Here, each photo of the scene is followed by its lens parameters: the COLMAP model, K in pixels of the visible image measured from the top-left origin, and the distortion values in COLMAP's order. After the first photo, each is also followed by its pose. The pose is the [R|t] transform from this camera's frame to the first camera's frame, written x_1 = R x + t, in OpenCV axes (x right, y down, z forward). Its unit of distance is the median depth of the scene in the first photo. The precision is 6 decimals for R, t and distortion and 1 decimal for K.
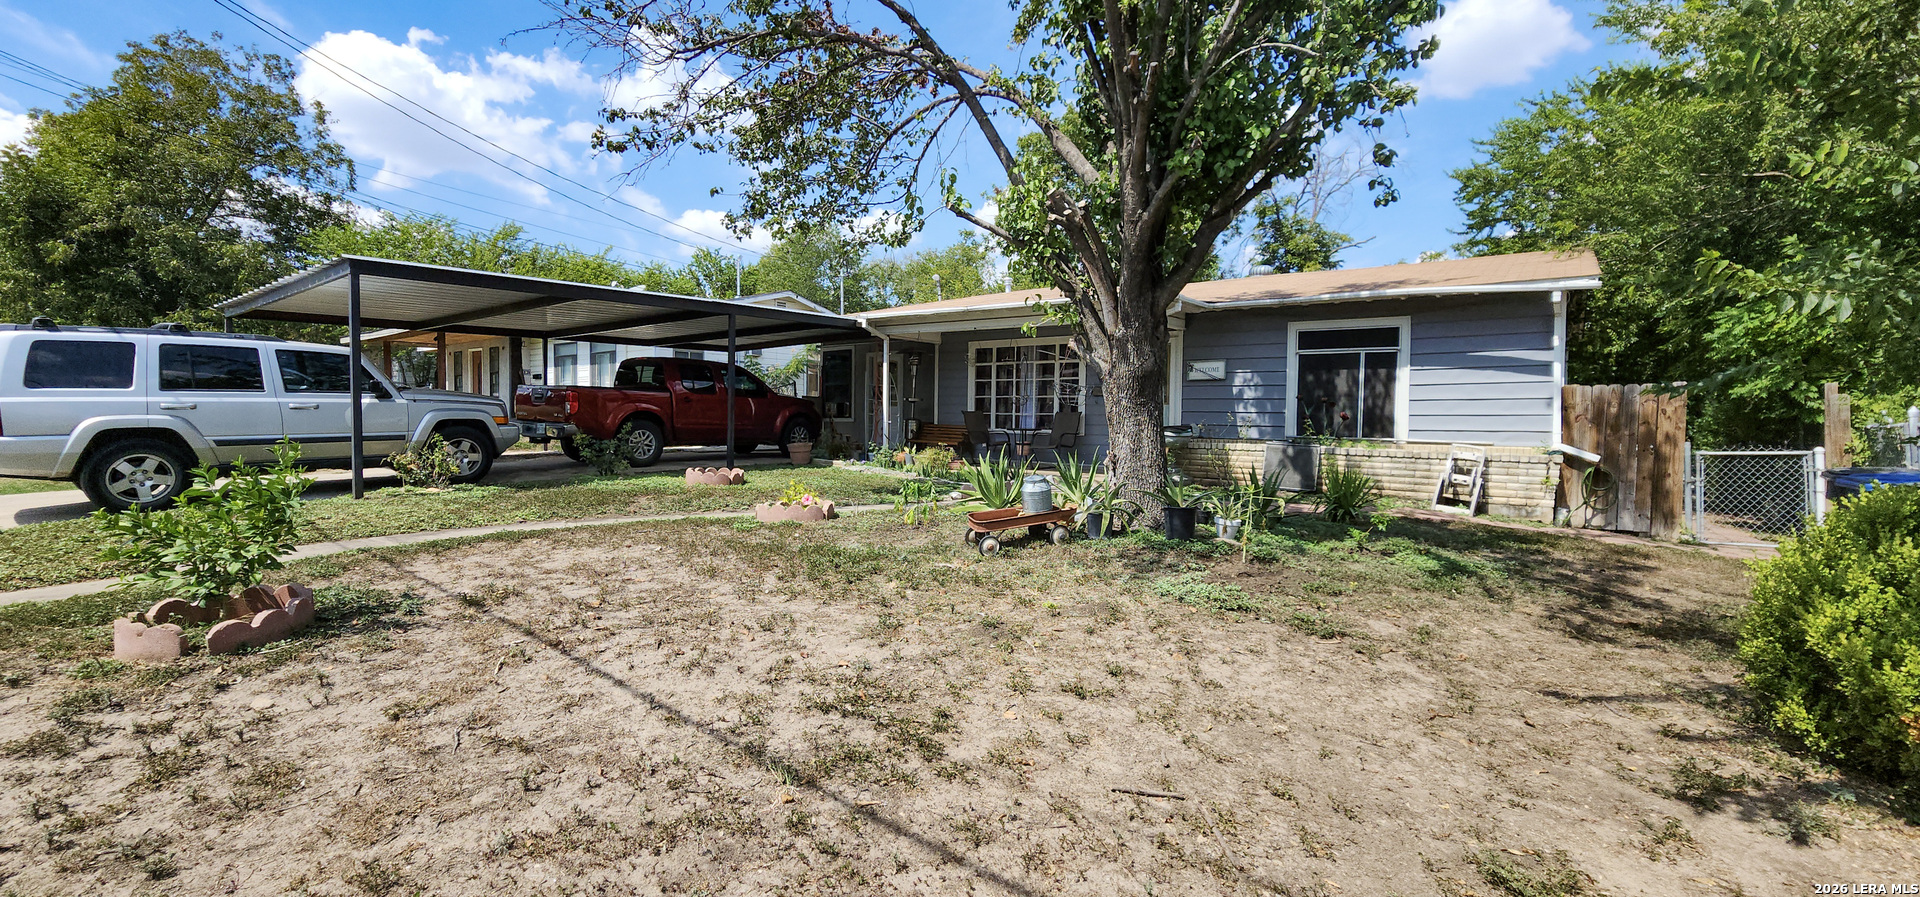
lens RADIAL K [[799.3, 0, 960.0], [0, 799.3, 448.5], [0, 0, 1]] dist [0.001307, -0.000116]
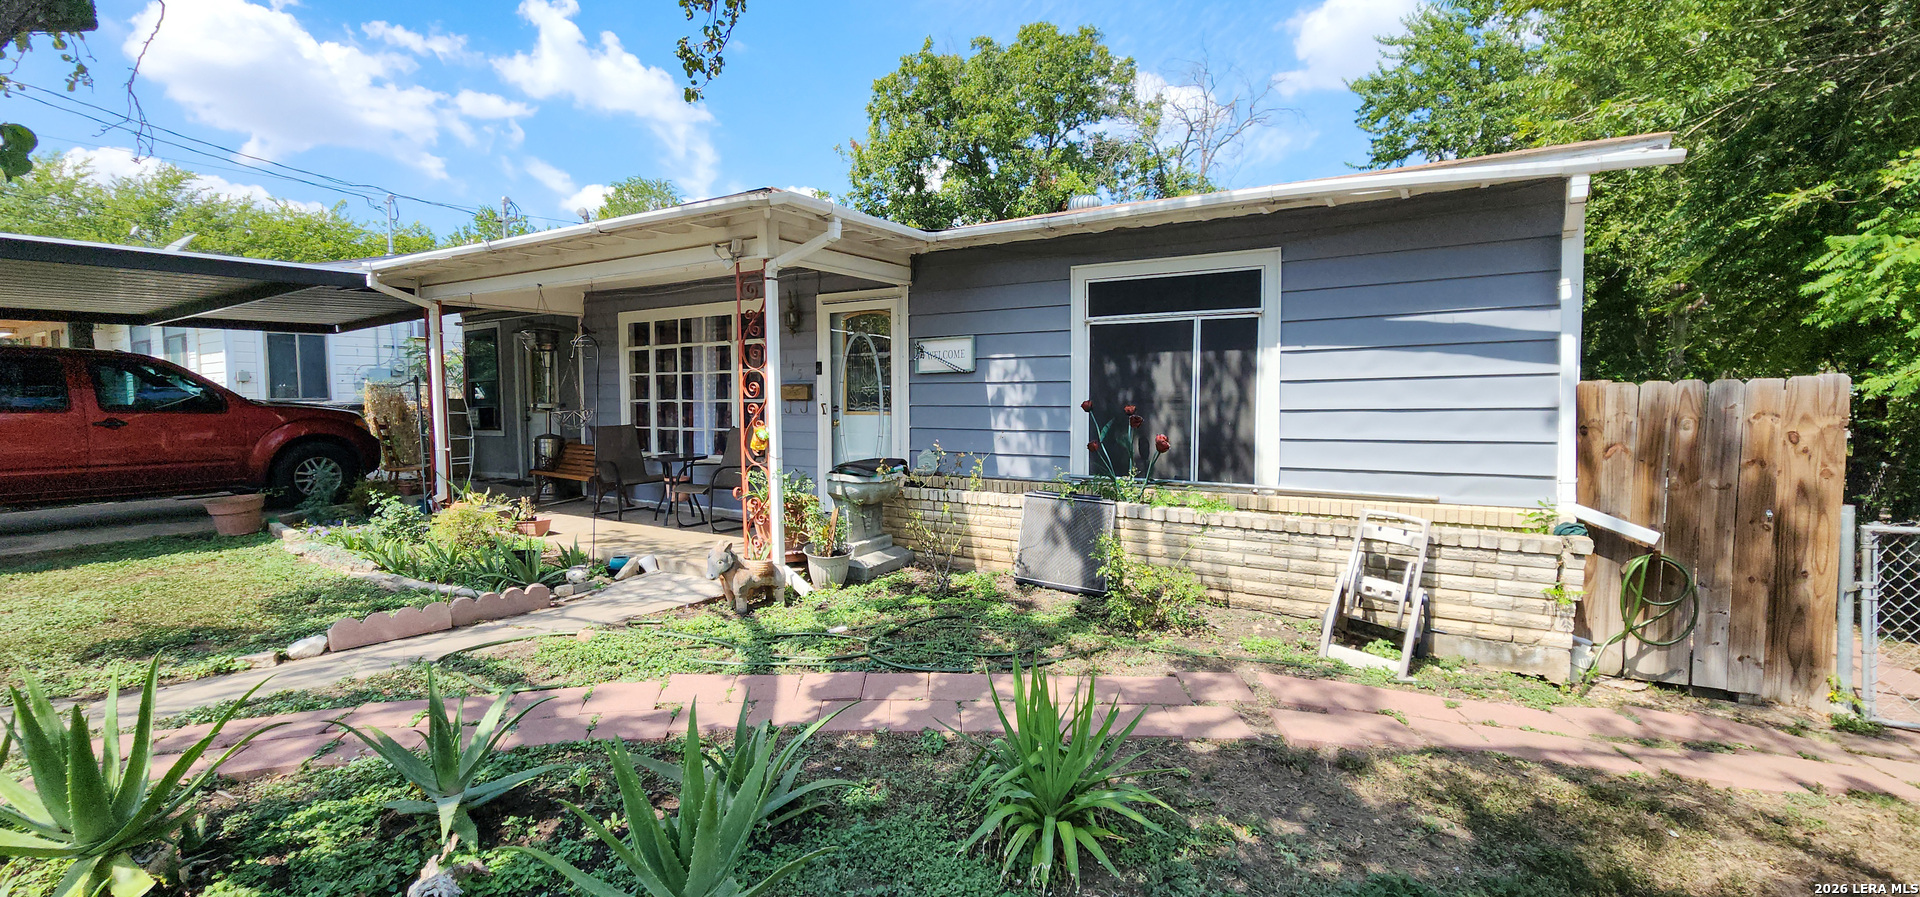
lens RADIAL K [[799.3, 0, 960.0], [0, 799.3, 448.5], [0, 0, 1]] dist [0.001307, -0.000116]
pose [[0.995405, -0.024985, 0.092434, 0.304585], [0.022587, 0.999383, 0.026903, -0.054342], [-0.093049, -0.024691, 0.995355, 0.500288]]
